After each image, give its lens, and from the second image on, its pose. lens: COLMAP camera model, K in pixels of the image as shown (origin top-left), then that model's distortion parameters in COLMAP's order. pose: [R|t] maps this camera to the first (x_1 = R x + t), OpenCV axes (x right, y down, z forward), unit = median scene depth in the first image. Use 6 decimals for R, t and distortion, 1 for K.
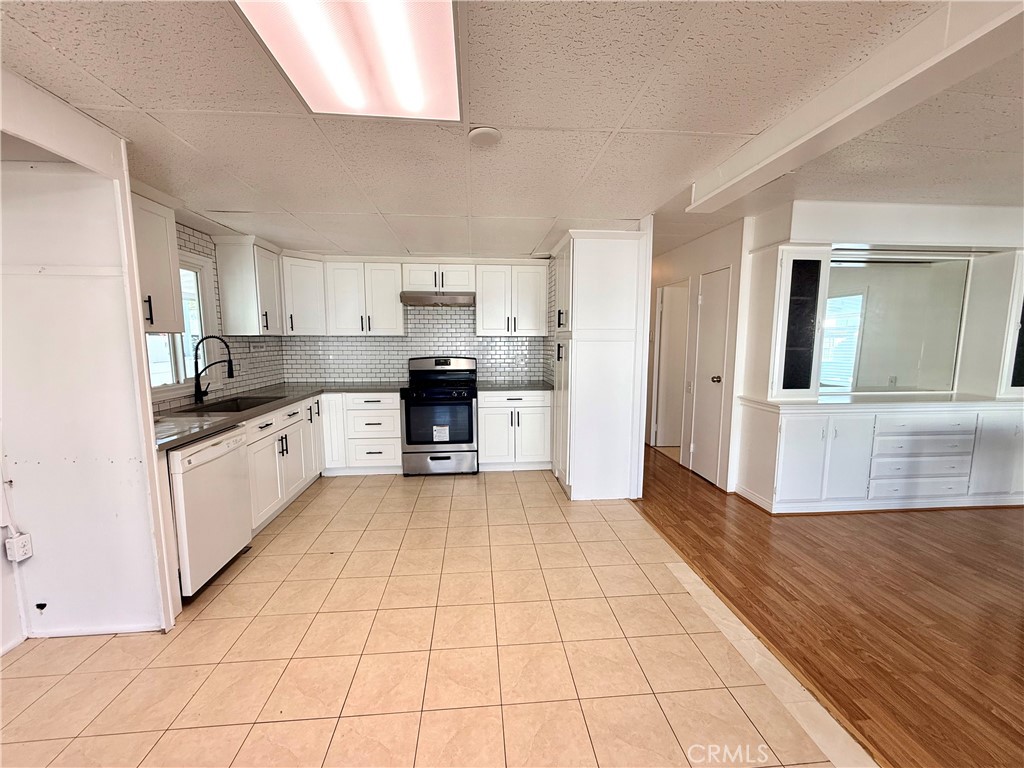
lens RADIAL K [[406.3, 0, 507.1], [0, 406.3, 384.1], [0, 0, 1]] dist [-0.000434, 0.000078]
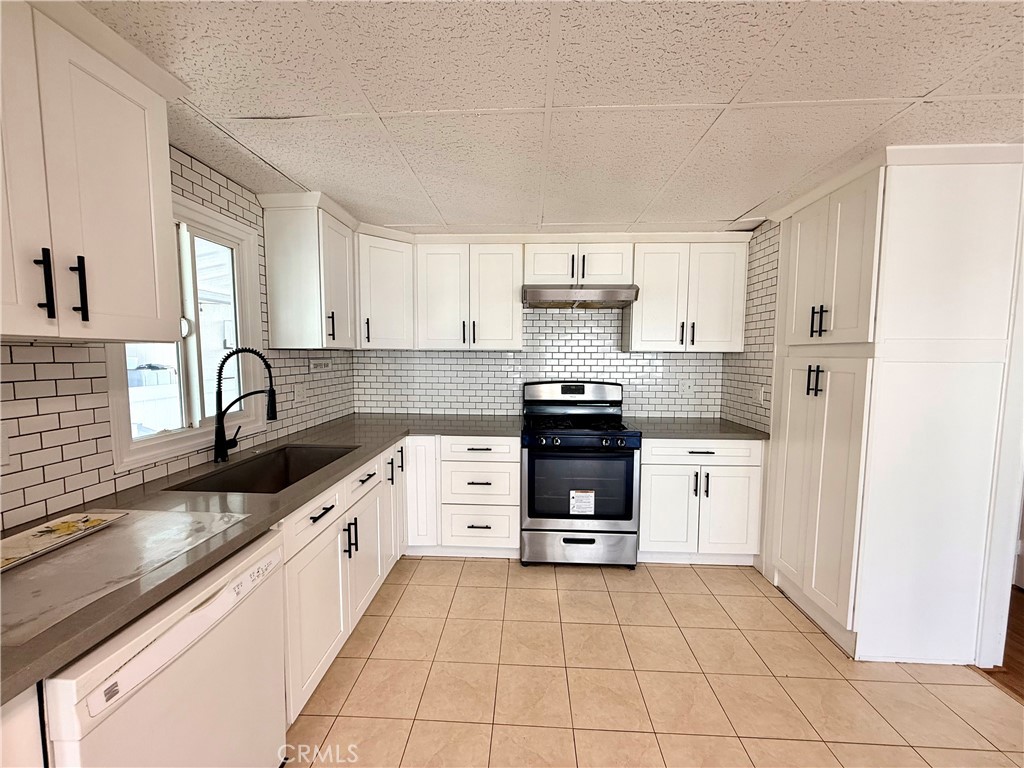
lens RADIAL K [[406.3, 0, 508.7], [0, 406.3, 384.2], [0, 0, 1]] dist [-0.000434, 0.000078]
pose [[0.991105, 0.015892, -0.132129, -0.199729], [-0.020817, 0.999136, -0.035979, -0.040409], [0.131443, 0.038409, 0.990579, 0.350497]]
